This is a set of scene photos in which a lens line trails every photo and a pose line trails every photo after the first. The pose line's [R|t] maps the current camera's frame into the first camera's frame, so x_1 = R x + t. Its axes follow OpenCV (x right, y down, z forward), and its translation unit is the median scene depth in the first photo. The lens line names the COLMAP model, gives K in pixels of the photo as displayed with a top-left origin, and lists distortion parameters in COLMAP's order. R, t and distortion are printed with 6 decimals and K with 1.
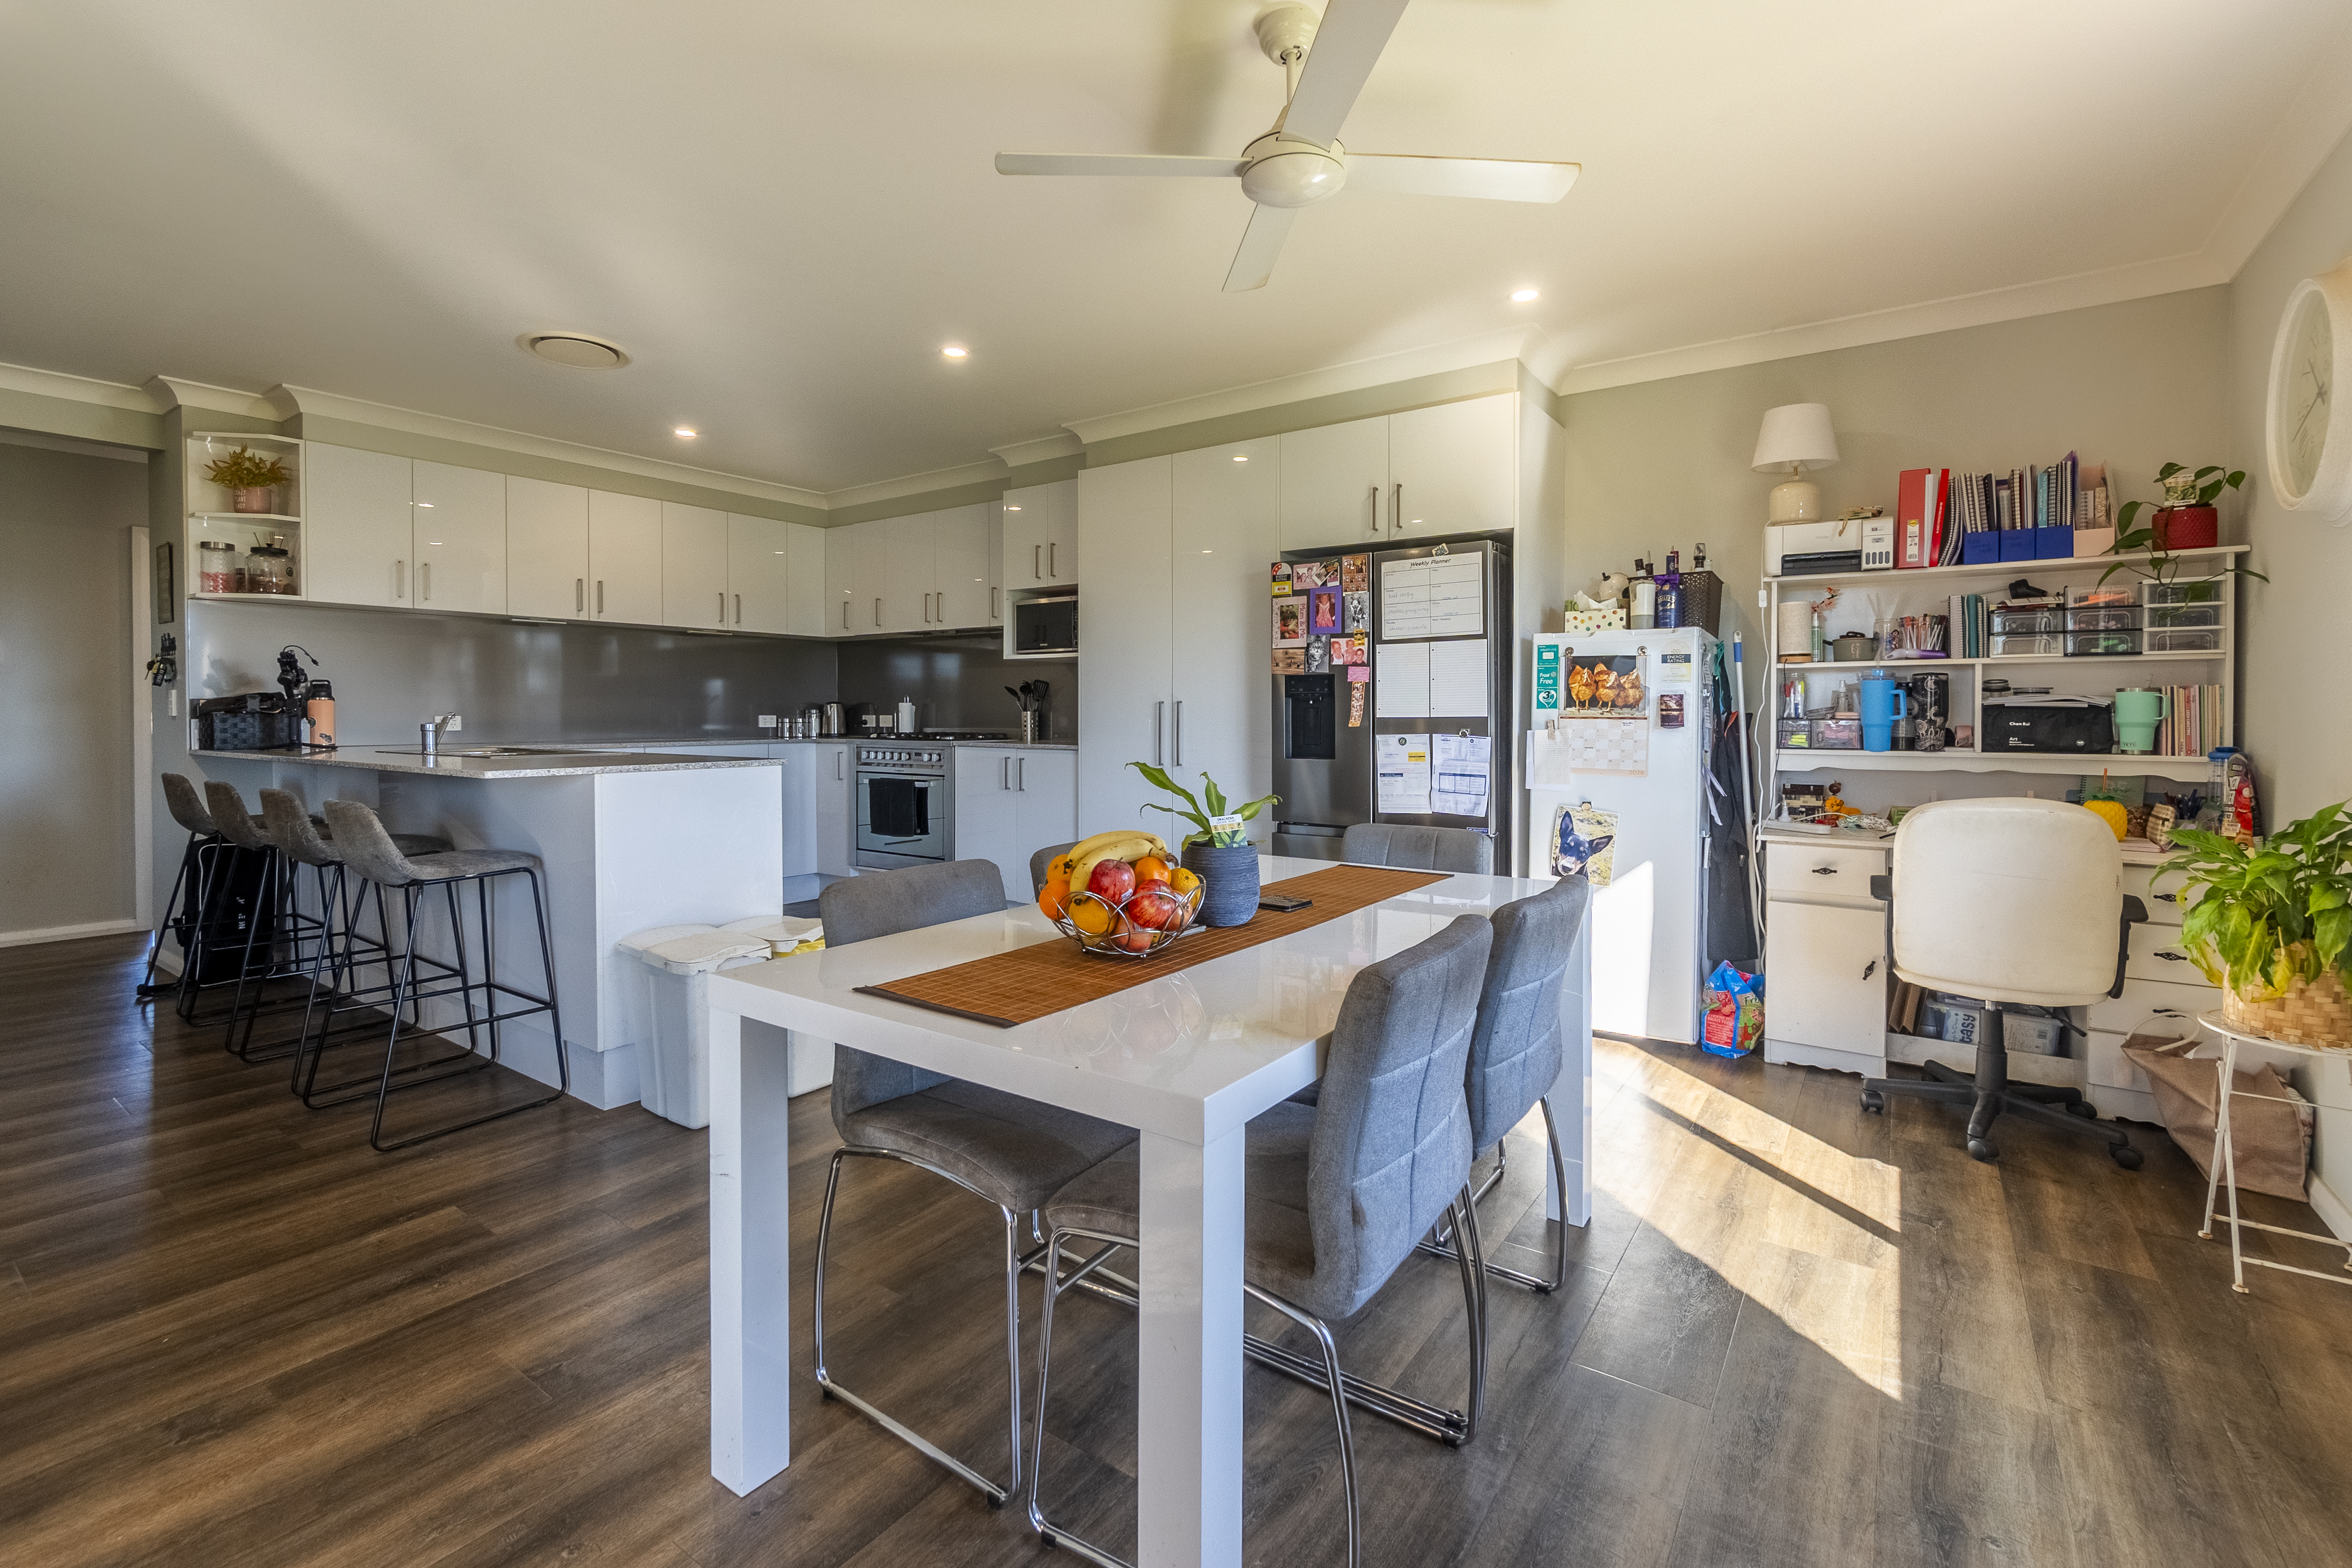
lens RADIAL K [[1048.9, 0, 1184.1], [0, 1048.9, 760.8], [0, 0, 1]] dist [-0.000782, -0.000170]
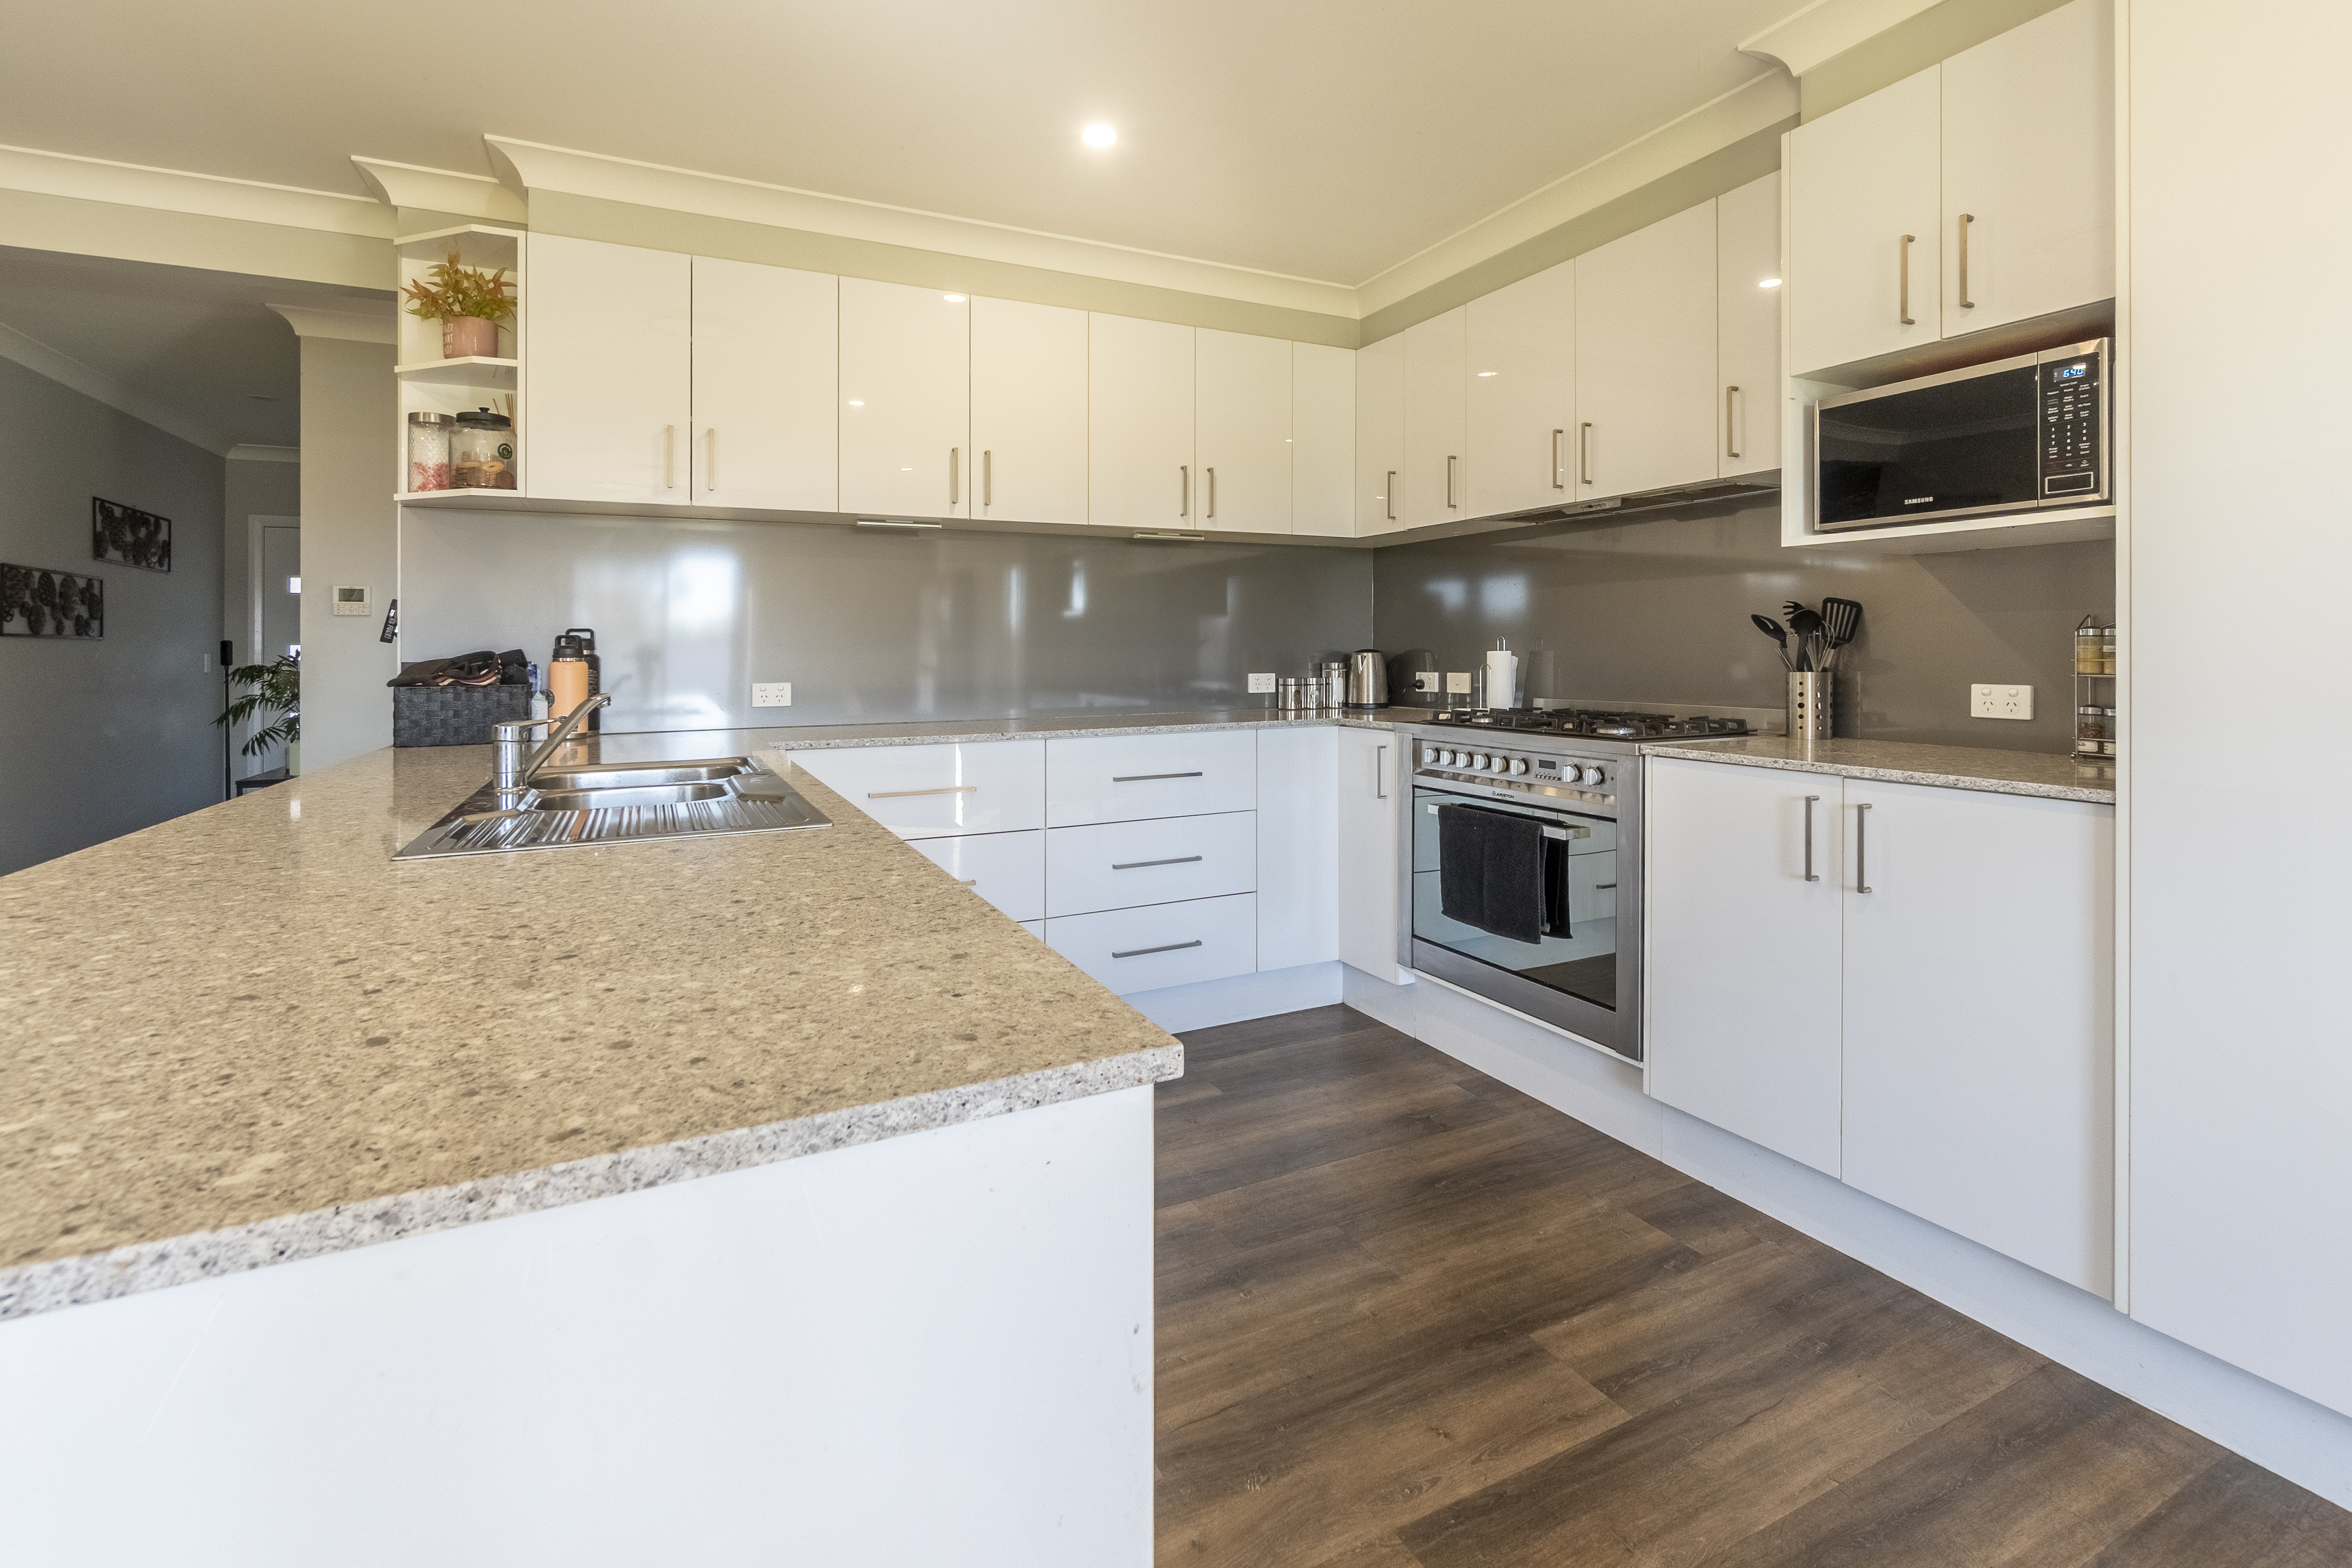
lens RADIAL K [[1064.1, 0, 1171.6], [0, 1064.1, 634.5], [0, 0, 1]] dist [-0.002410, -0.000292]
pose [[0.880358, -0.014849, -0.474078, -0.170597], [-0.013139, 0.998363, -0.055671, -0.034344], [0.474129, 0.055239, 0.878721, 0.488297]]
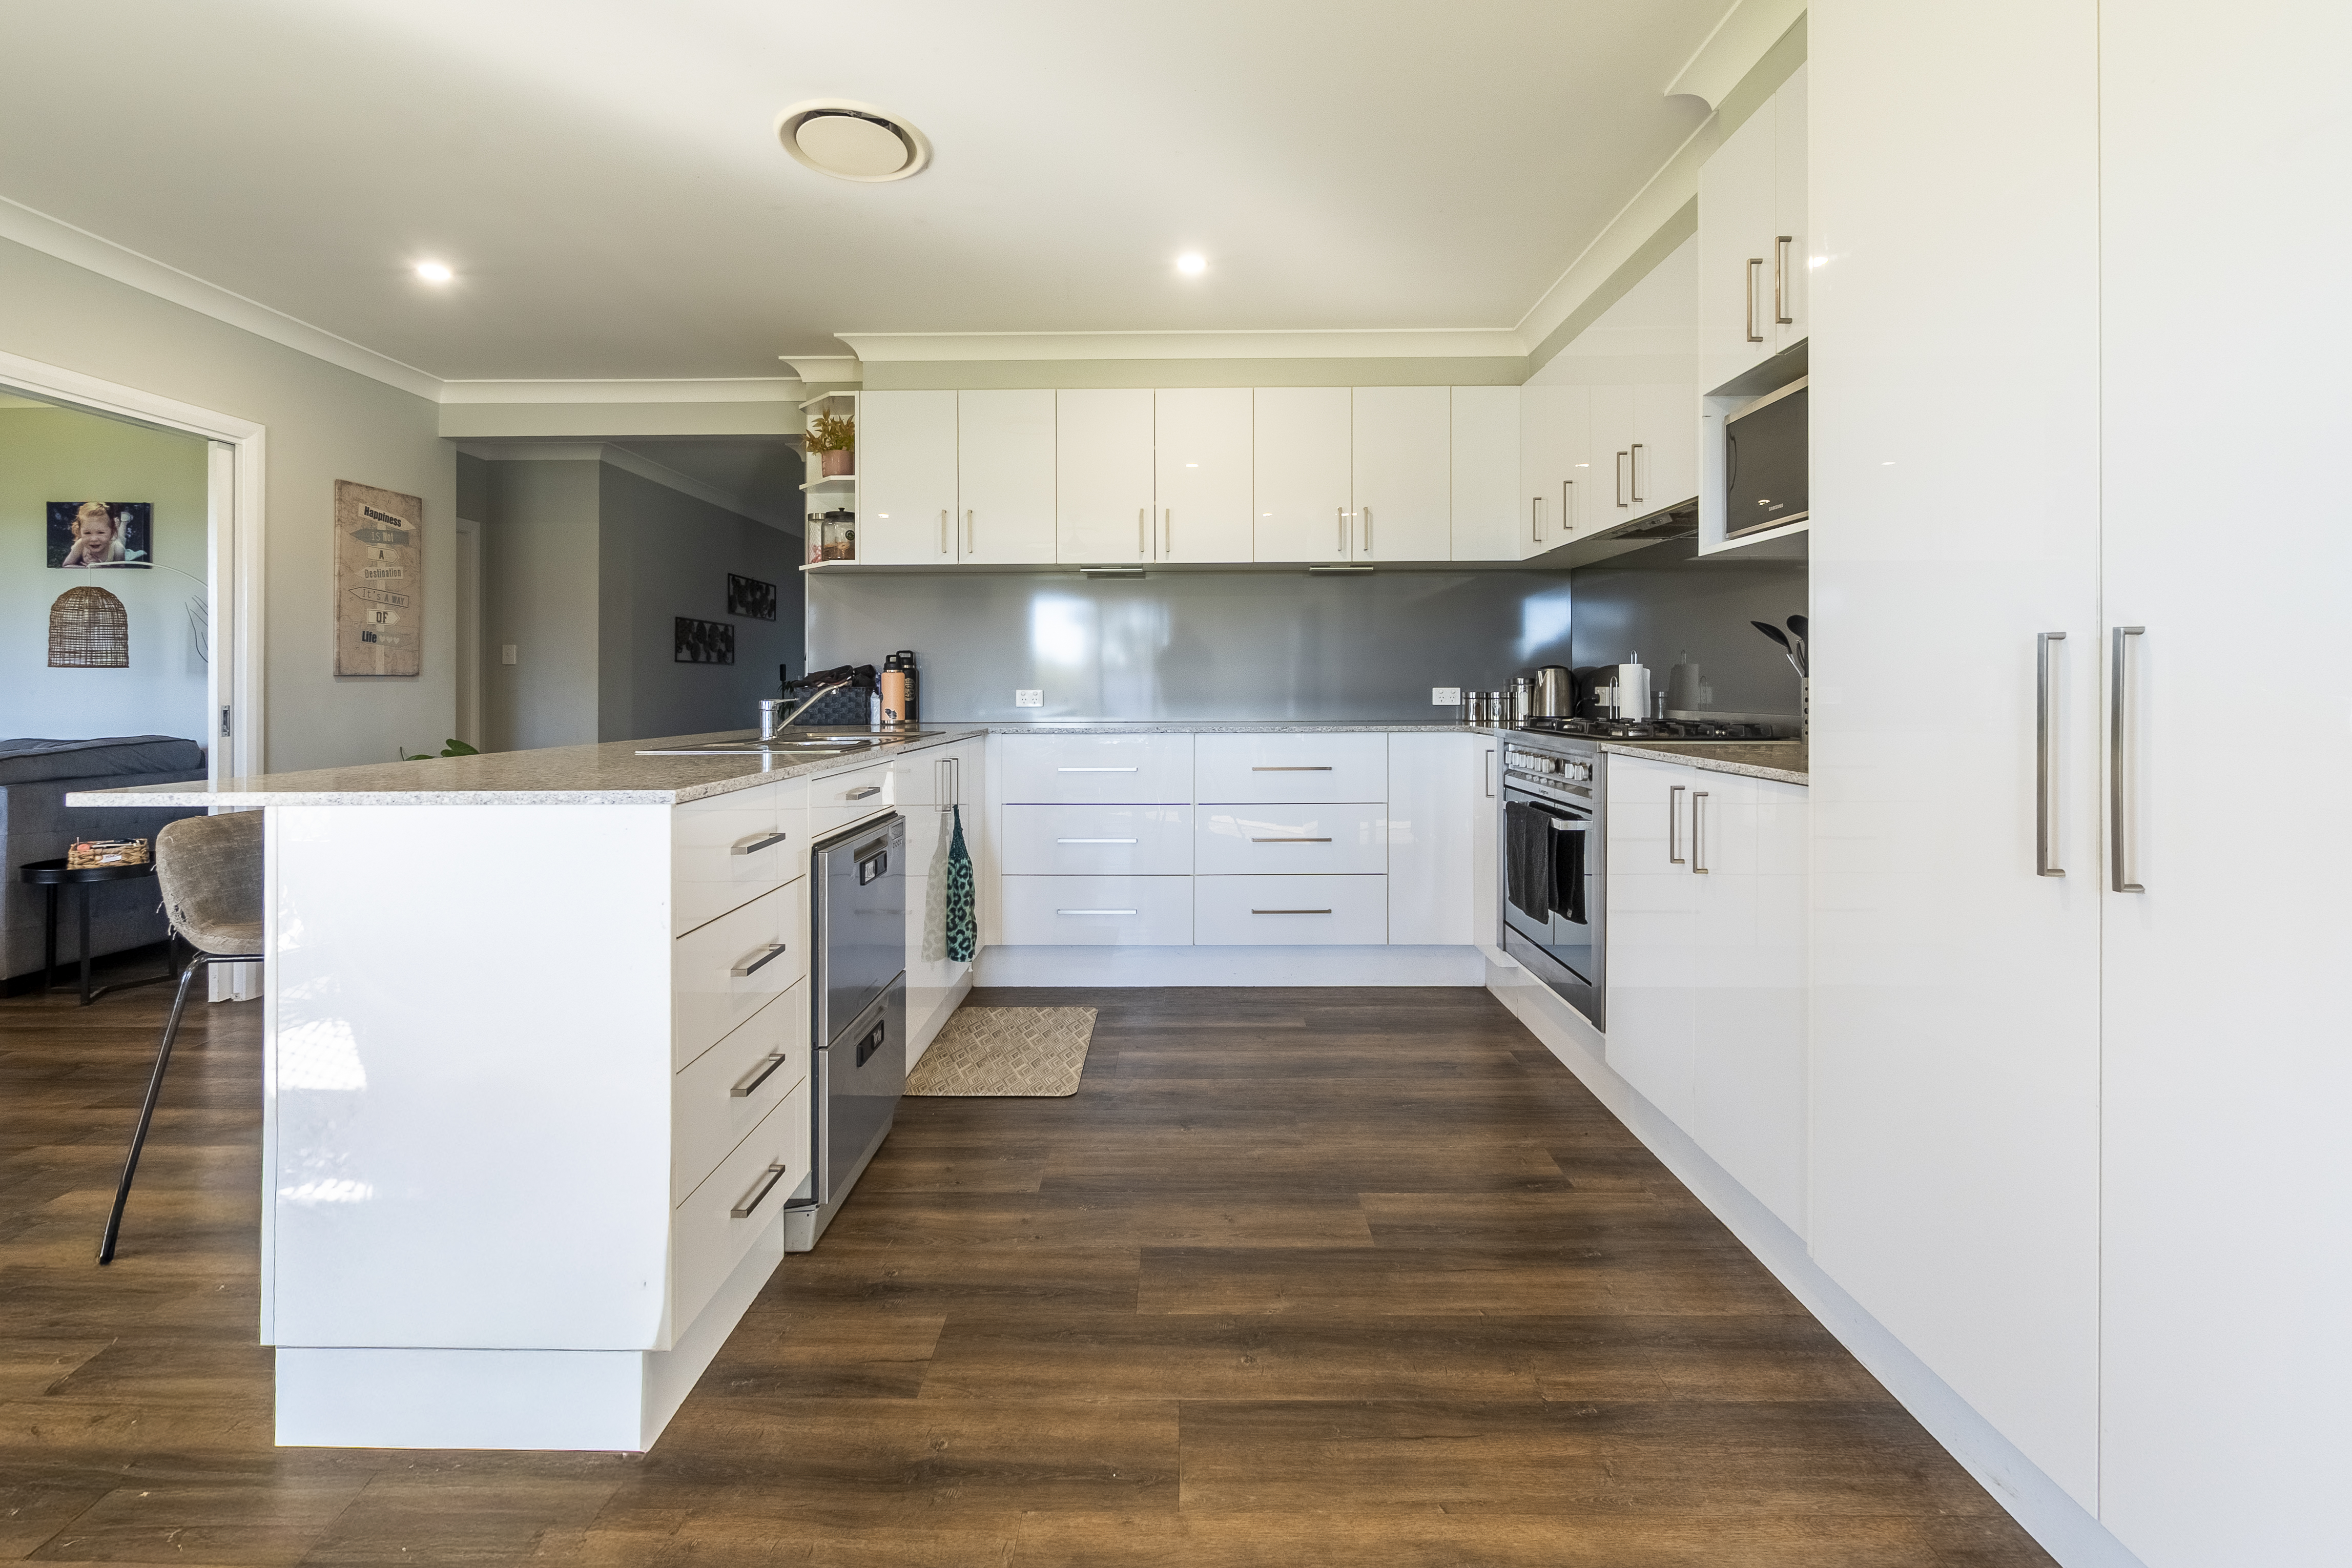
lens RADIAL K [[1051.8, 0, 1174.4], [0, 1051.8, 664.4], [0, 0, 1]] dist [-0.001341, -0.000194]
pose [[0.571893, -0.020114, -0.820082, 0.056604], [-0.032810, 0.998339, -0.047366, -0.023100], [0.819672, 0.053995, 0.570282, 0.533899]]
